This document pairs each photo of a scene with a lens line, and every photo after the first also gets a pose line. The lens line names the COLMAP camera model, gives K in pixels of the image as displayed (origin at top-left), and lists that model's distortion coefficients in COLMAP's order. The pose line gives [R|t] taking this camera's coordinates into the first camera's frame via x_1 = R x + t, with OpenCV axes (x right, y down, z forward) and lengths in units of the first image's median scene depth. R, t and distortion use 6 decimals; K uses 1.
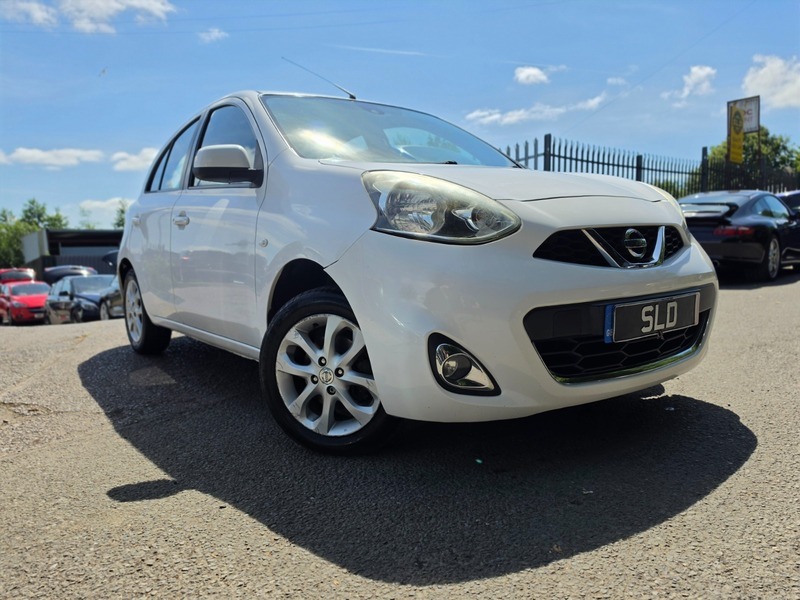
lens RADIAL K [[617.0, 0, 396.5], [0, 617.0, 303.4], [0, 0, 1]] dist [0.041199, -0.033642]
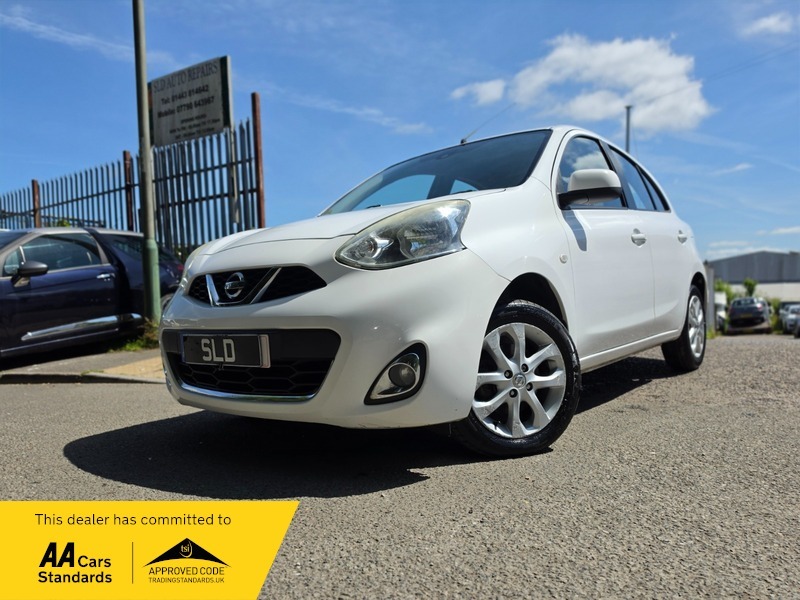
lens RADIAL K [[617.0, 0, 403.7], [0, 617.0, 298.0], [0, 0, 1]] dist [0.041199, -0.033642]
pose [[0.249808, 0.032151, -0.967761, 1.641415], [-0.051553, 0.998473, 0.019864, -0.116609], [0.966922, 0.044929, 0.251084, 1.063725]]
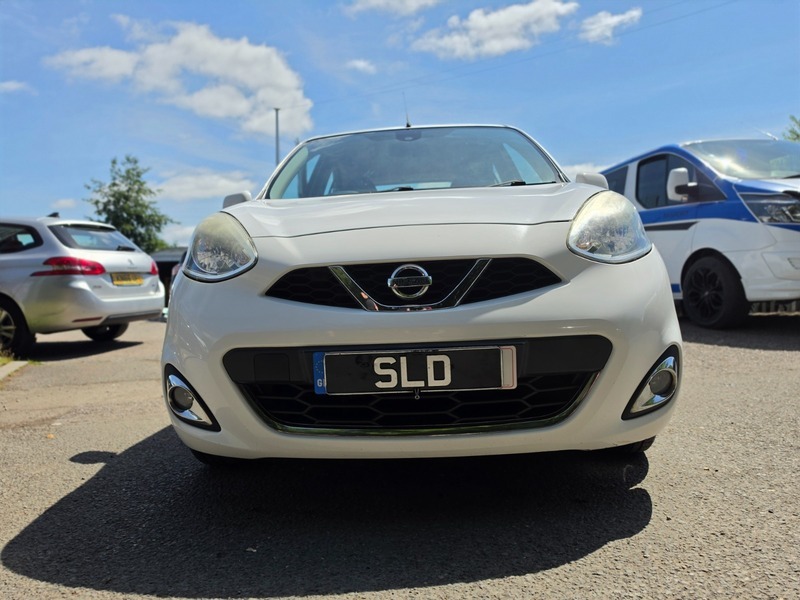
lens RADIAL K [[617.0, 0, 401.2], [0, 617.0, 296.5], [0, 0, 1]] dist [0.041199, -0.033642]
pose [[0.767628, 0.029525, -0.640215, 0.955011], [-0.045775, 0.998913, -0.008818, -0.071342], [0.639259, 0.036075, 0.768145, 0.365900]]
